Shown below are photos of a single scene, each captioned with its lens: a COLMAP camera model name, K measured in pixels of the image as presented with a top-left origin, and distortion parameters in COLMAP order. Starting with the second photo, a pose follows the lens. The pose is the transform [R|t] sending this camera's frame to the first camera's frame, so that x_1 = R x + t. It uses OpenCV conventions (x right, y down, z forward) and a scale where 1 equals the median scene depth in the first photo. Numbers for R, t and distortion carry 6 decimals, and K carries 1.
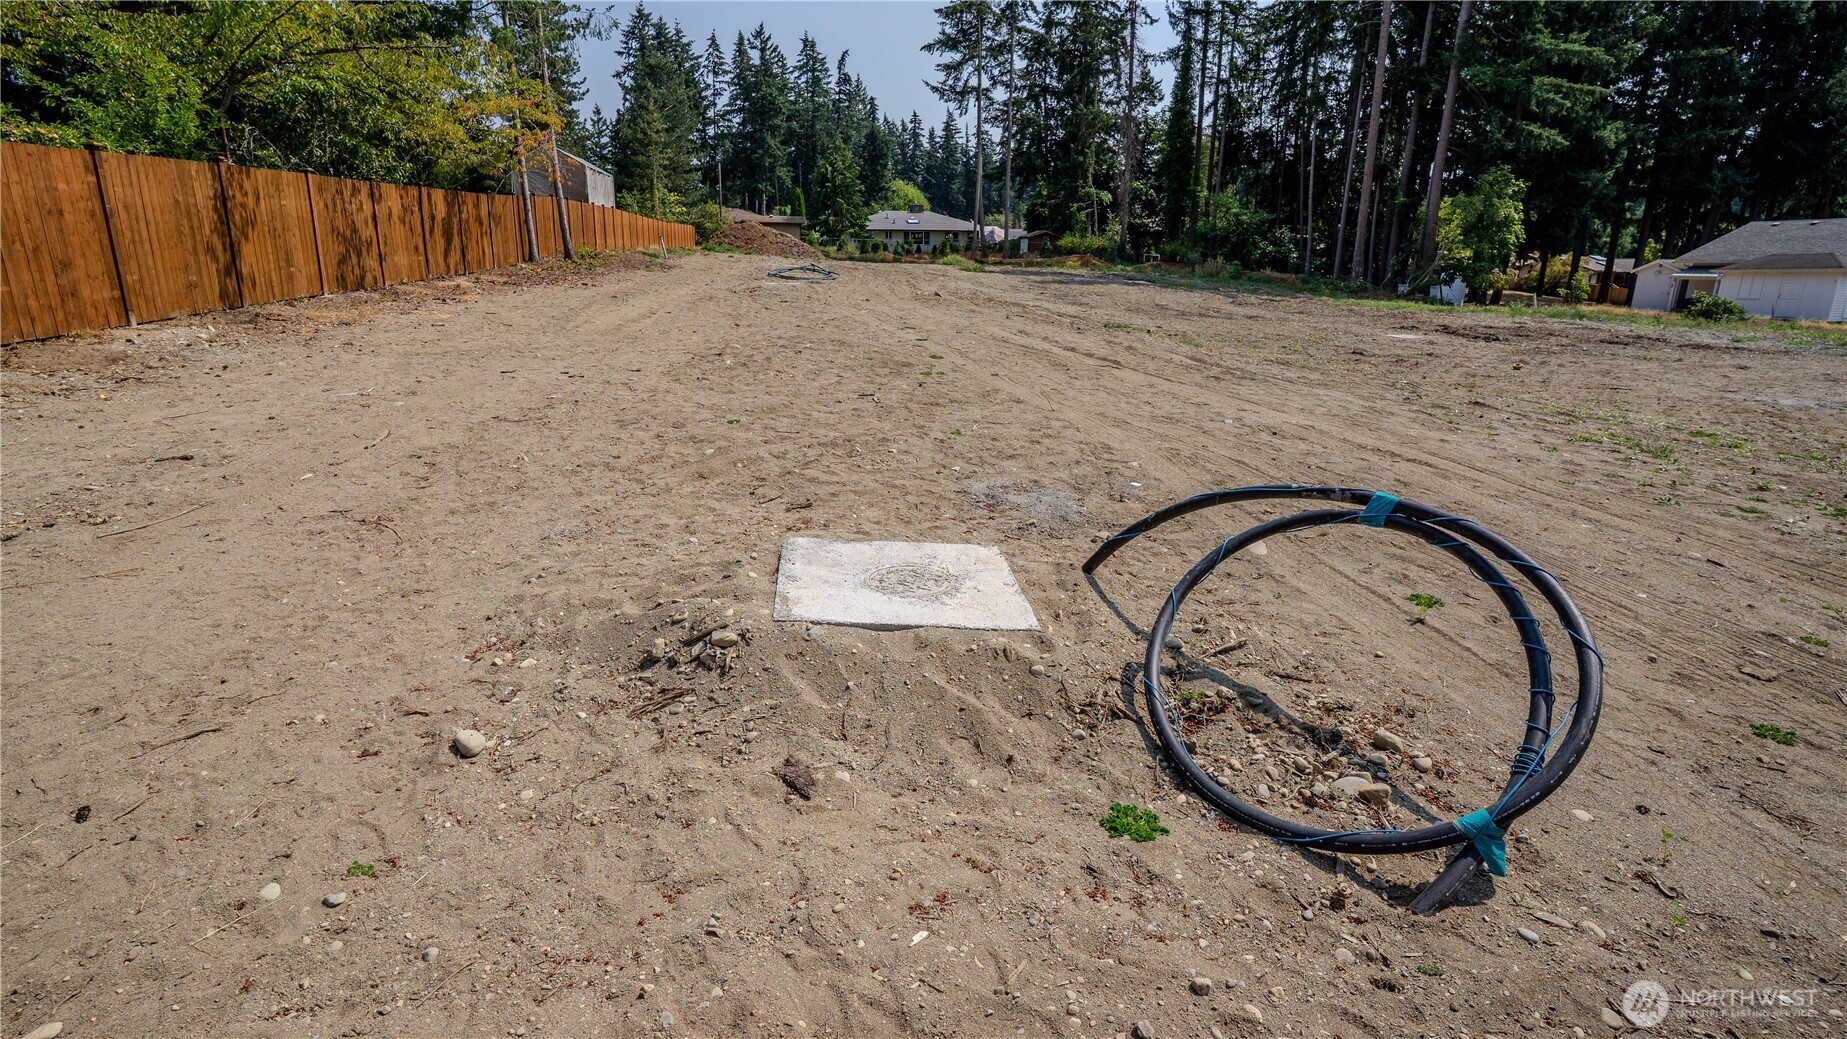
lens RADIAL K [[907.6, 0, 905.5], [0, 907.6, 504.6], [0, 0, 1]] dist [-0.076575, 0.035698]
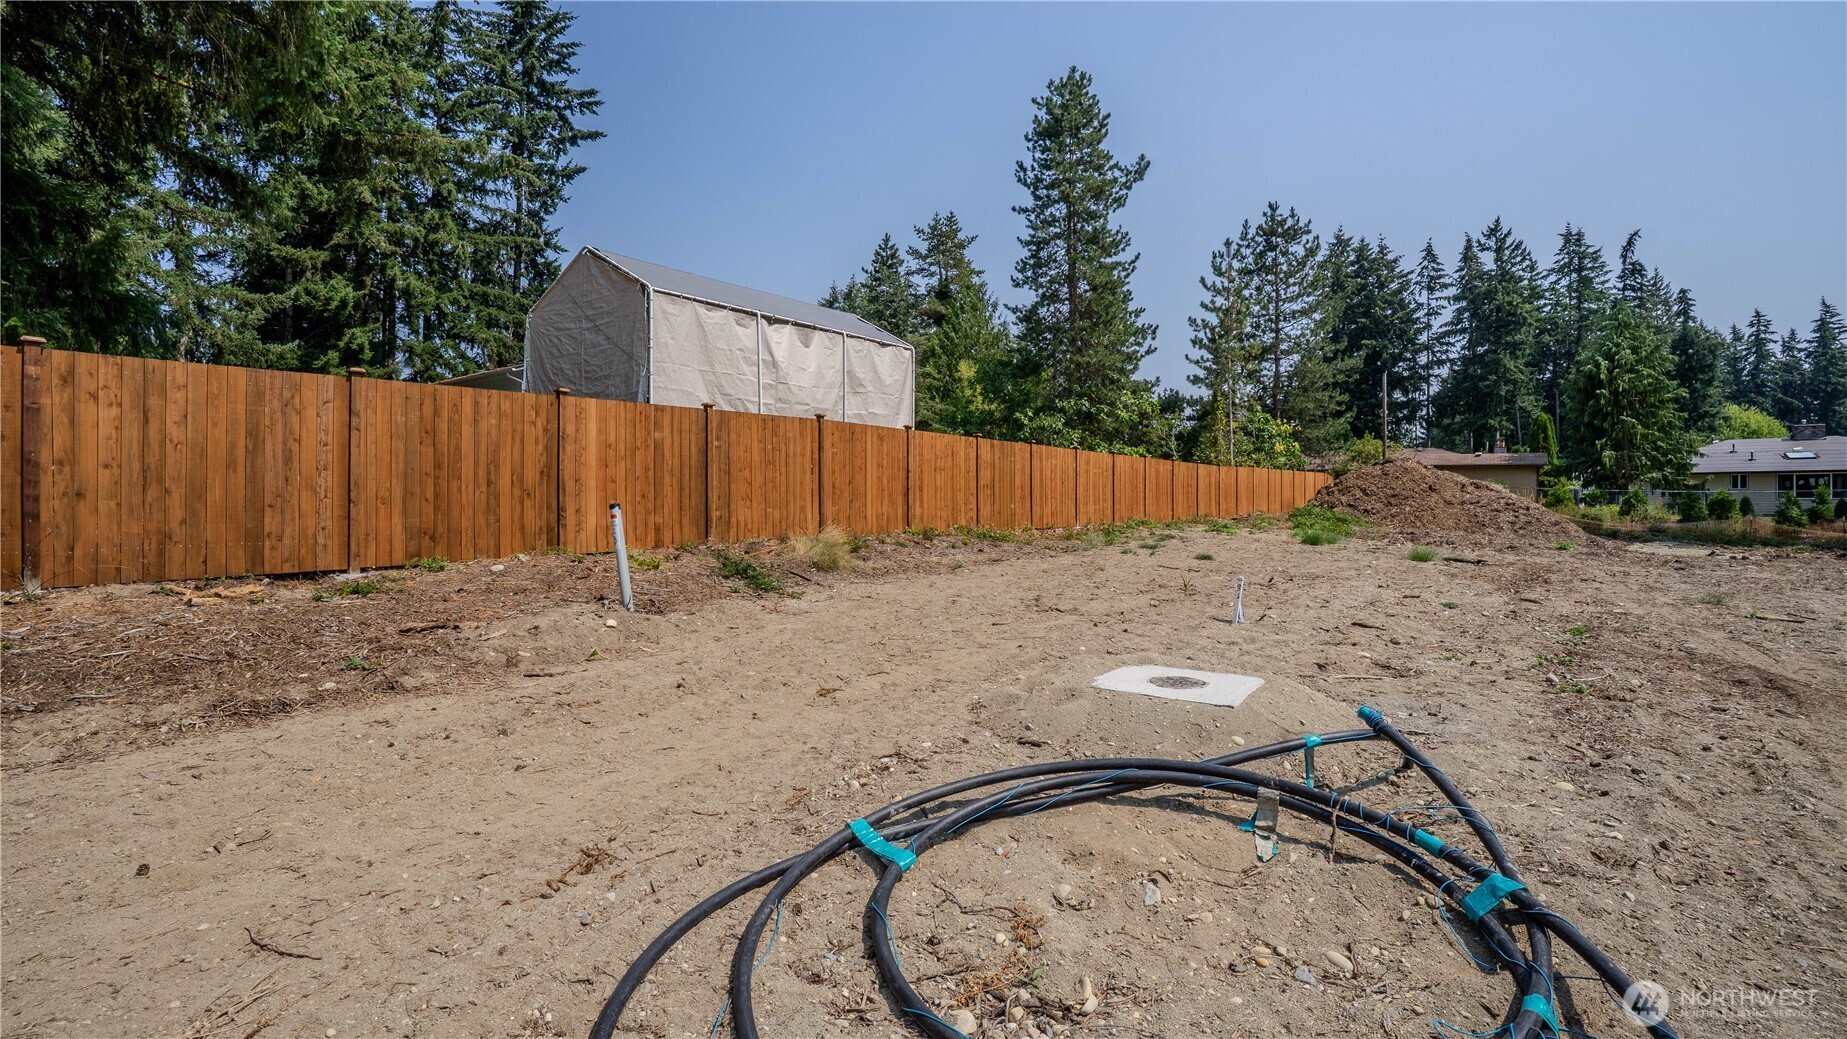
lens RADIAL K [[907.6, 0, 911.2], [0, 907.6, 513.3], [0, 0, 1]] dist [-0.076575, 0.035698]
pose [[0.730378, -0.006938, -0.683008, -0.029957], [-0.173586, 0.965233, -0.195429, -0.114346], [0.660618, 0.261298, 0.703781, 0.382640]]
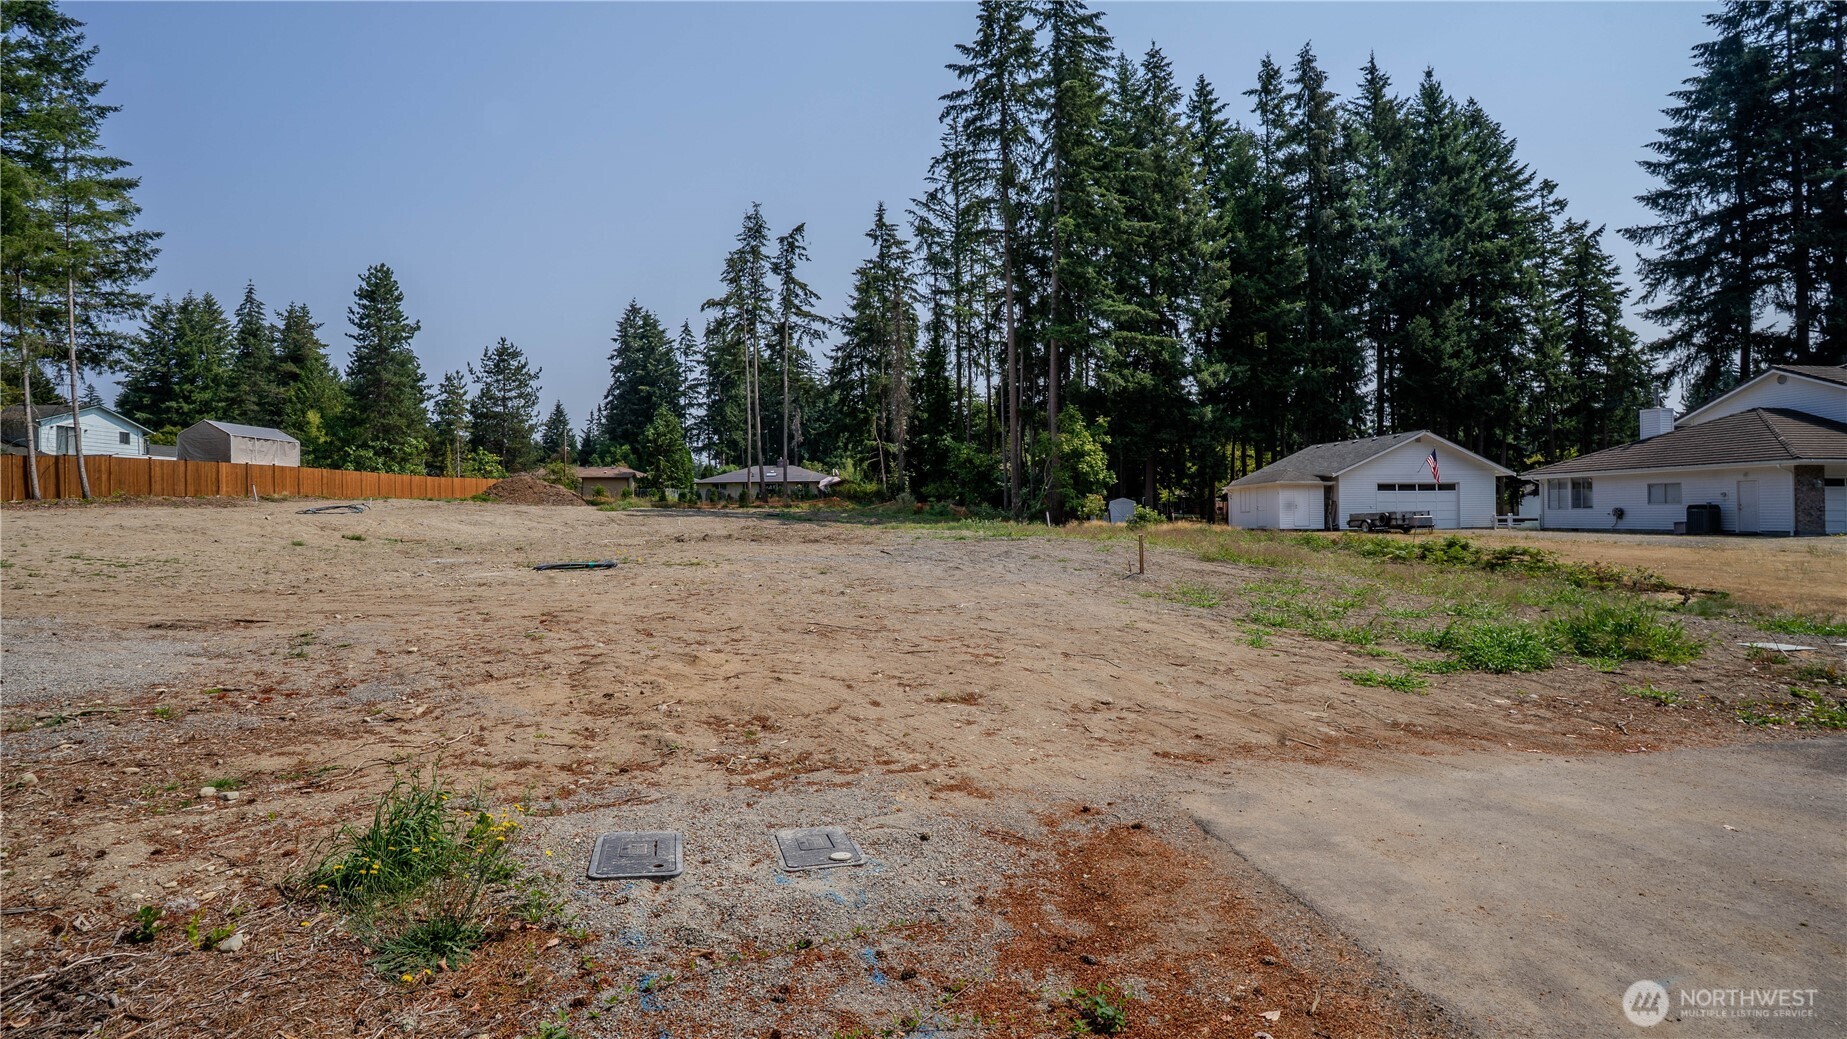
lens RADIAL K [[907.6, 0, 907.4], [0, 907.6, 505.6], [0, 0, 1]] dist [-0.076575, 0.035698]
pose [[0.995179, -0.020257, -0.095961, 0.352538], [-0.006546, 0.962538, -0.271069, 0.034188], [0.097857, 0.270391, 0.957764, -0.064591]]
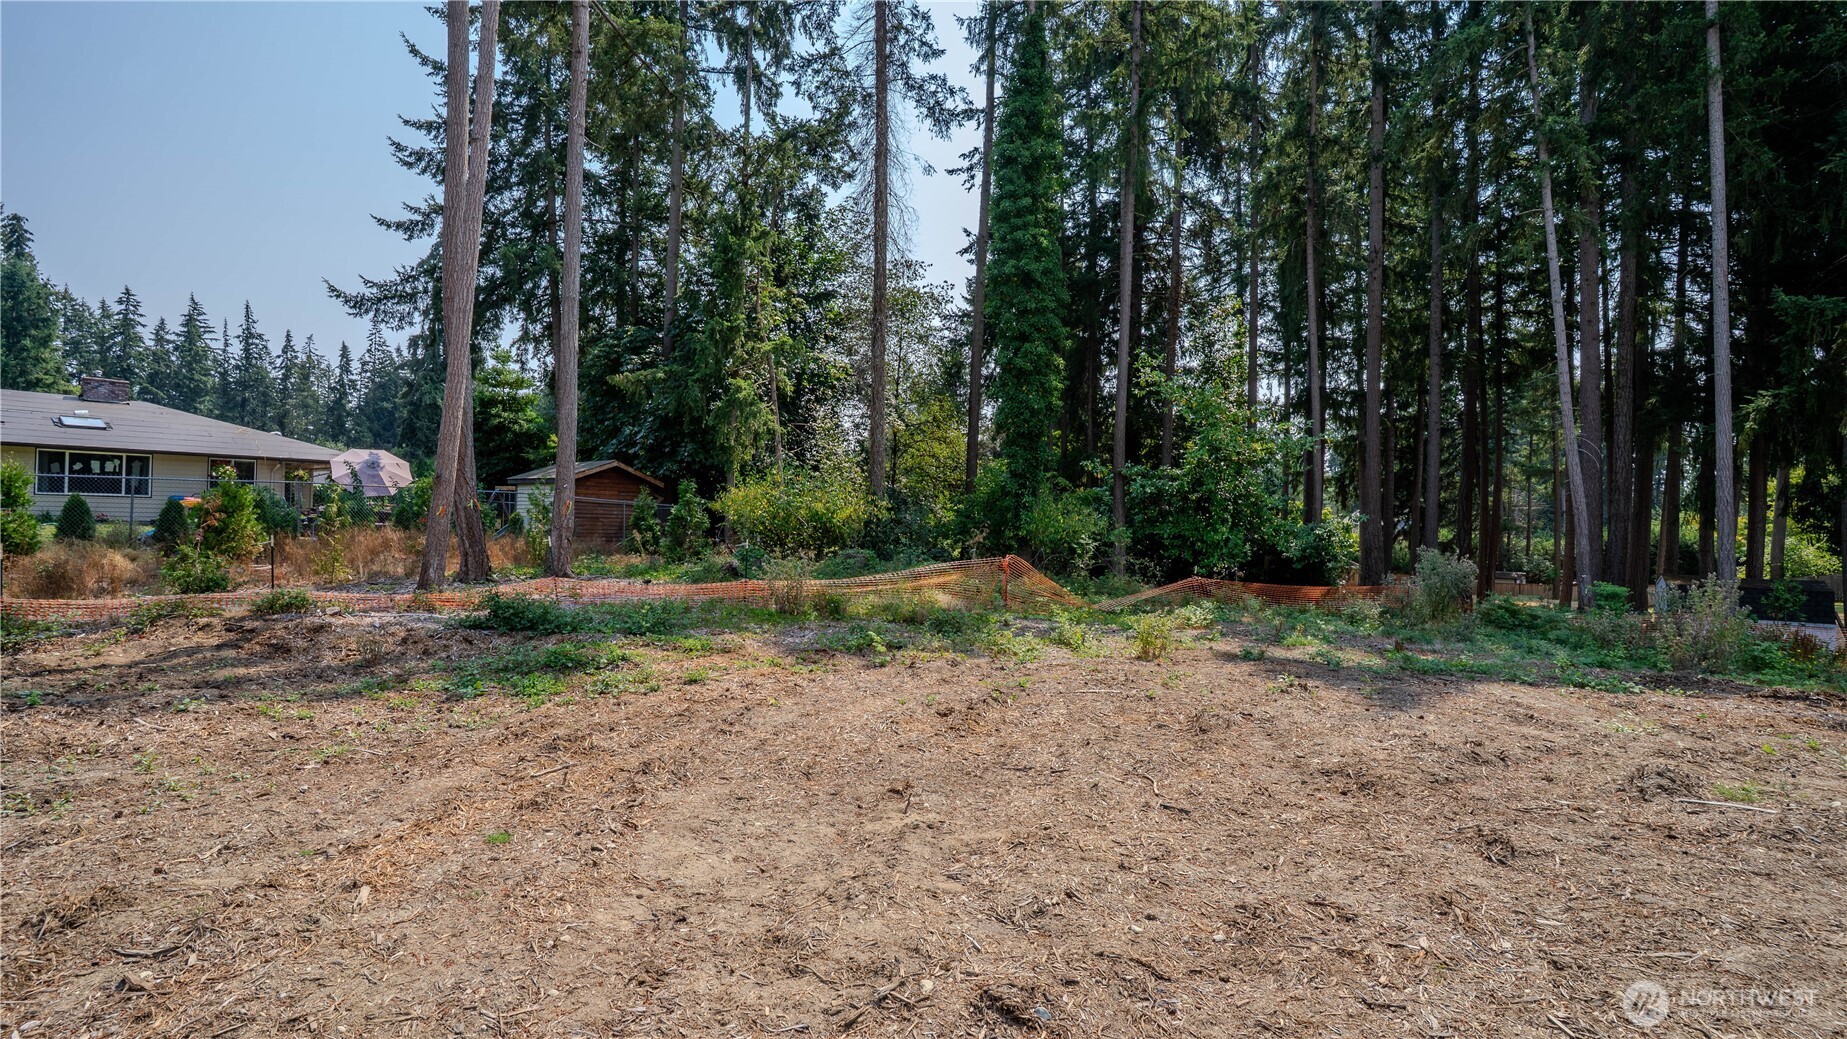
lens RADIAL K [[907.6, 0, 907.4], [0, 907.6, 503.7], [0, 0, 1]] dist [-0.076575, 0.035698]
pose [[0.739813, 0.019404, 0.672533, 0.021437], [0.164224, 0.964143, -0.208470, -0.216030], [-0.652462, 0.264674, 0.710099, 0.741304]]
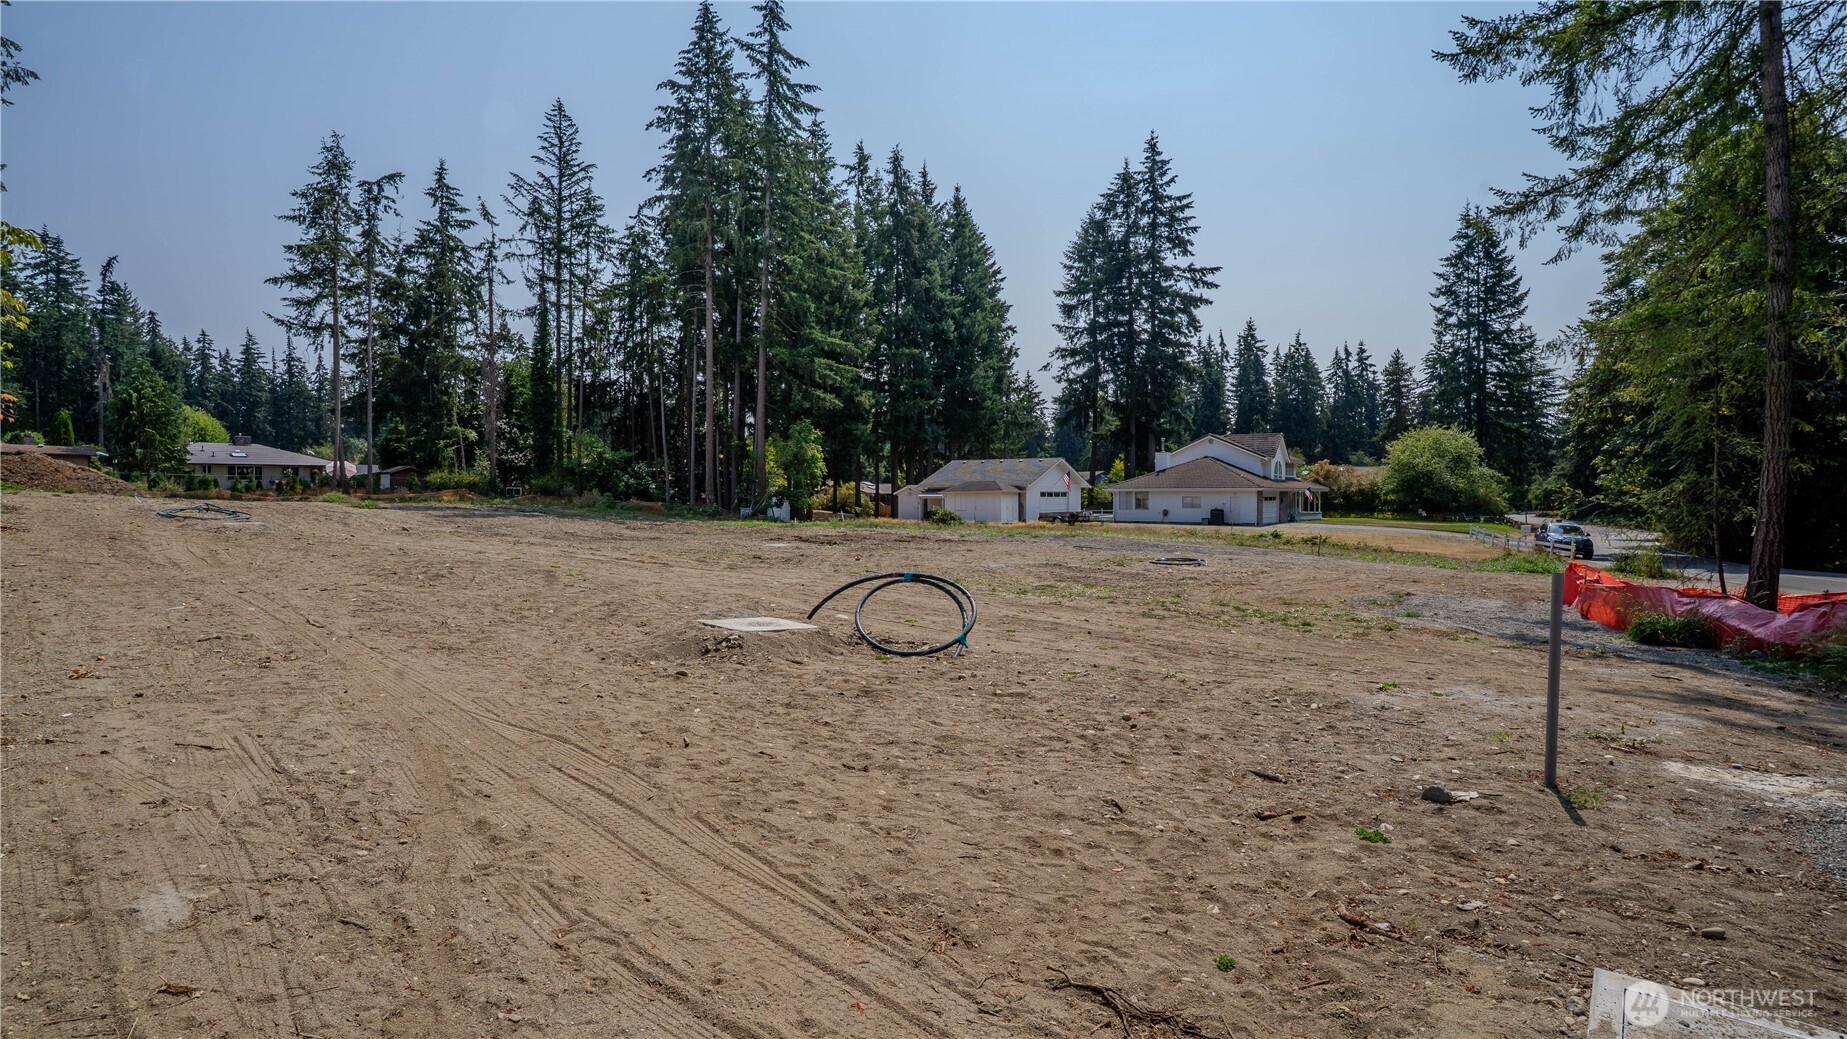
lens RADIAL K [[907.6, 0, 905.4], [0, 907.6, 506.3], [0, 0, 1]] dist [-0.076575, 0.035698]
pose [[0.764901, -0.018043, 0.643895, -0.059151], [0.176146, 0.967366, -0.182140, 0.013237], [-0.619596, 0.252739, 0.743117, -0.055978]]
